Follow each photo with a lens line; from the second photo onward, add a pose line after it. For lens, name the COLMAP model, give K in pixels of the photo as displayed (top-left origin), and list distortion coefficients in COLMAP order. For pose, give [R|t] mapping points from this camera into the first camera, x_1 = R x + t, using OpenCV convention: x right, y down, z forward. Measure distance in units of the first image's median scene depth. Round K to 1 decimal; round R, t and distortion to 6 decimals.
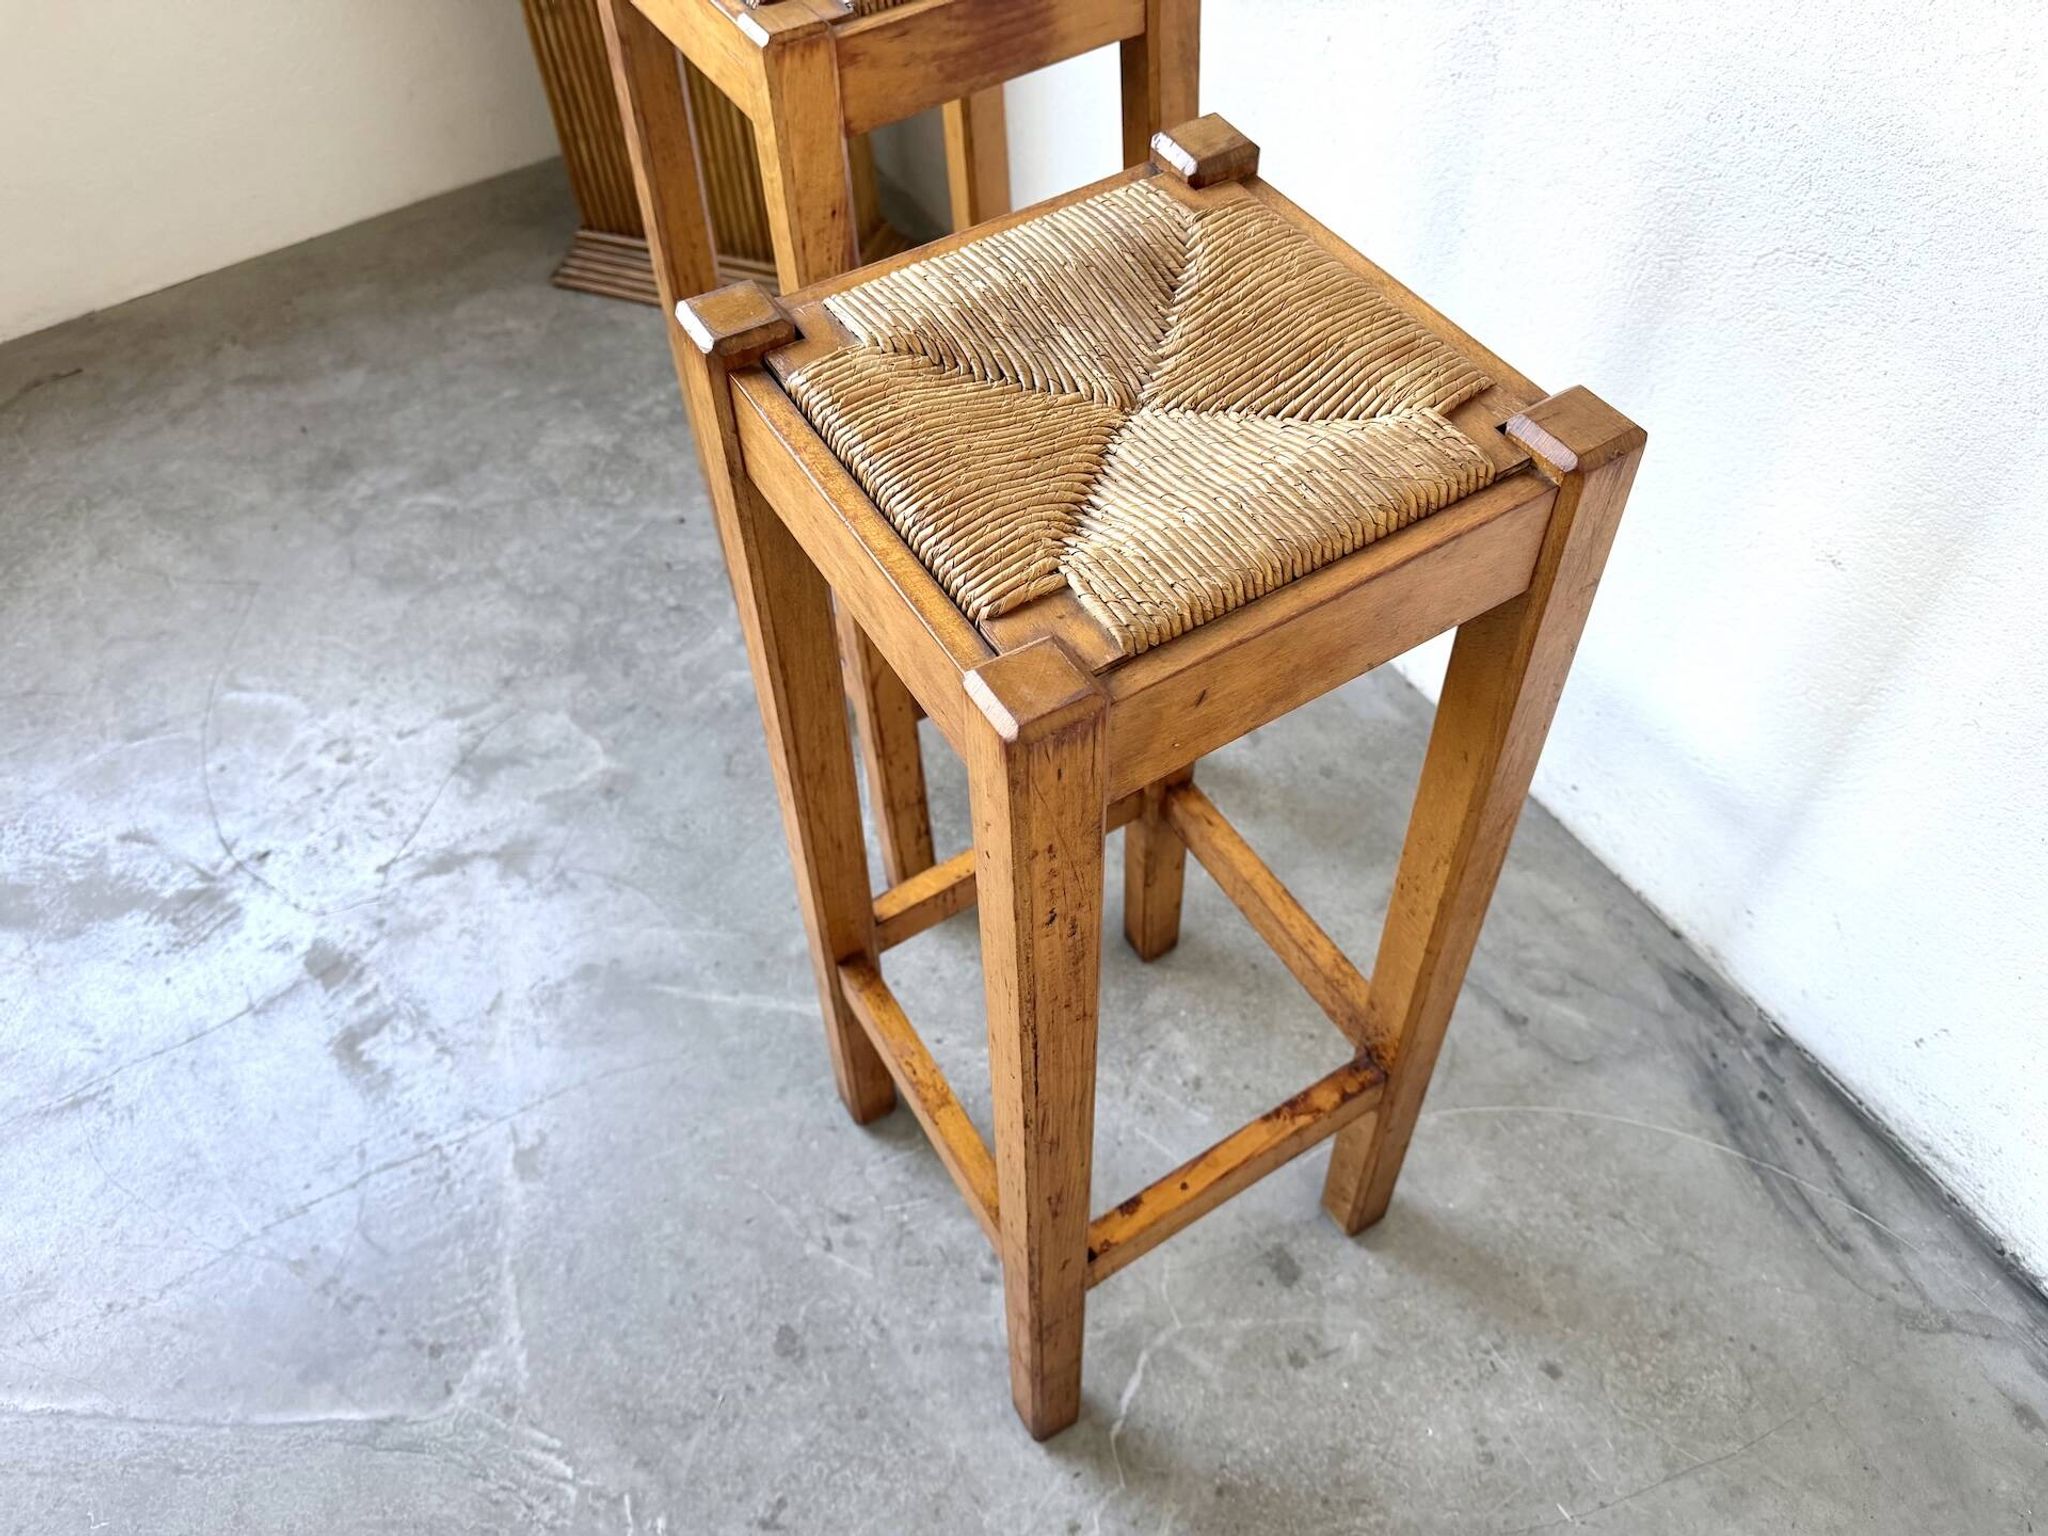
lens RADIAL K [[1446.2, 0, 1022.8], [0, 1446.2, 790.1], [0, 0, 1]] dist [0.091786, -0.159359]
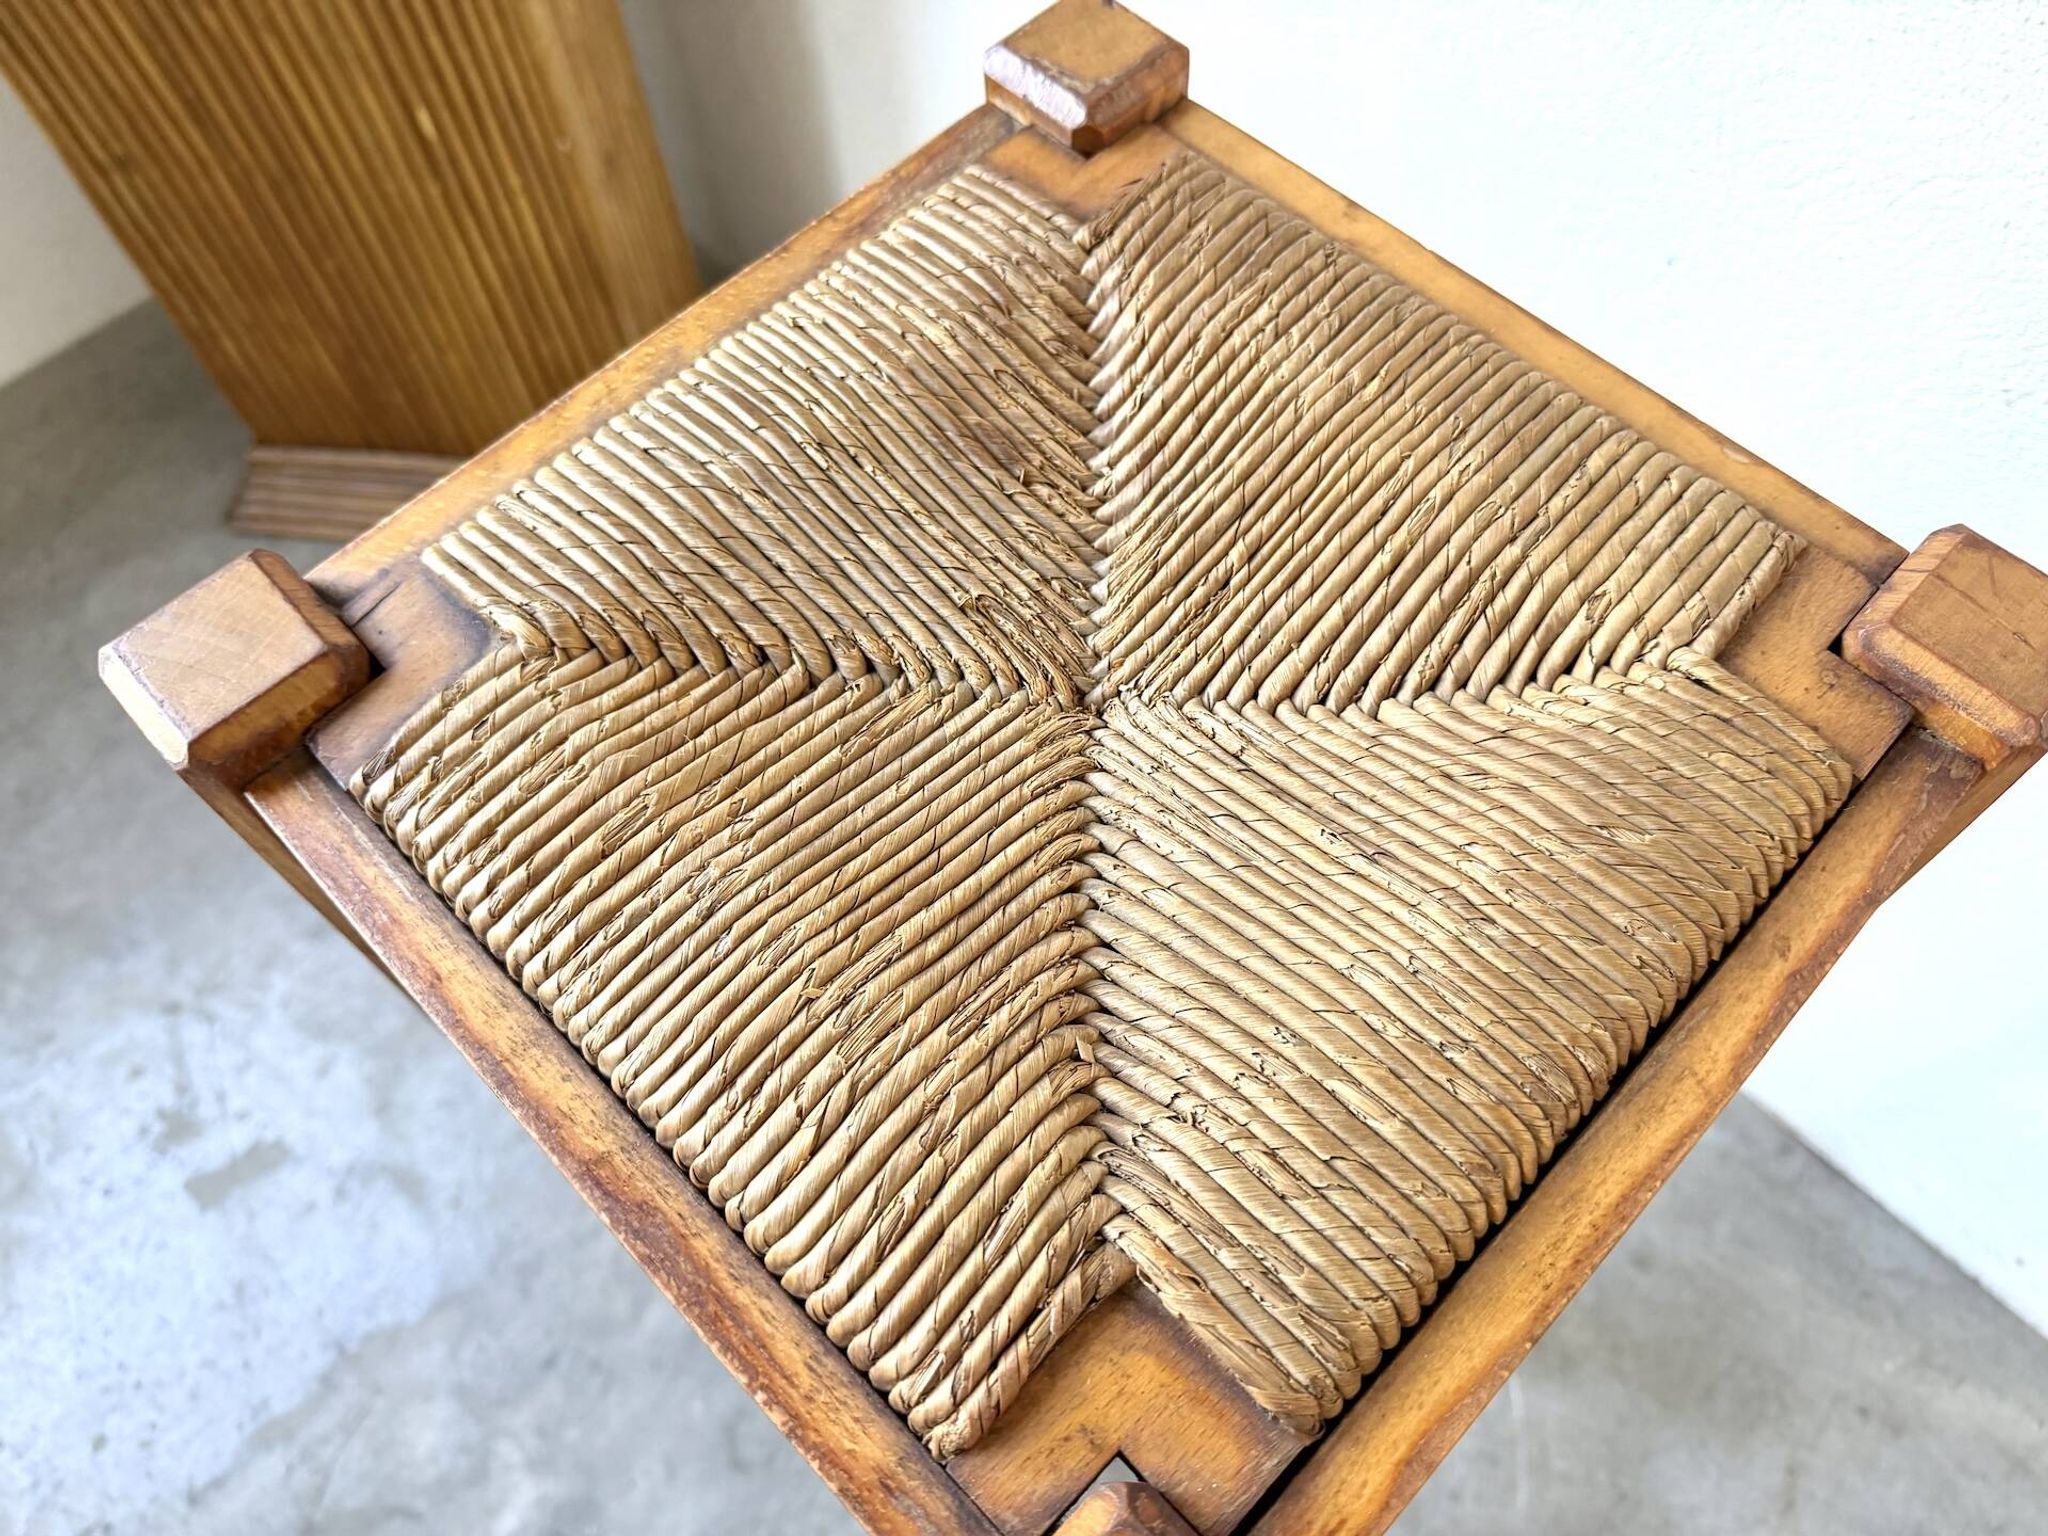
lens RADIAL K [[1476.4, 0, 1024.5], [0, 1476.4, 770.0], [0, 0, 1]] dist [0.064120, -0.120123]
pose [[0.975244, -0.192529, 0.108775, -0.169727], [0.174830, 0.972506, 0.153836, -0.680689], [-0.135402, -0.131011, 0.982091, 0.702474]]
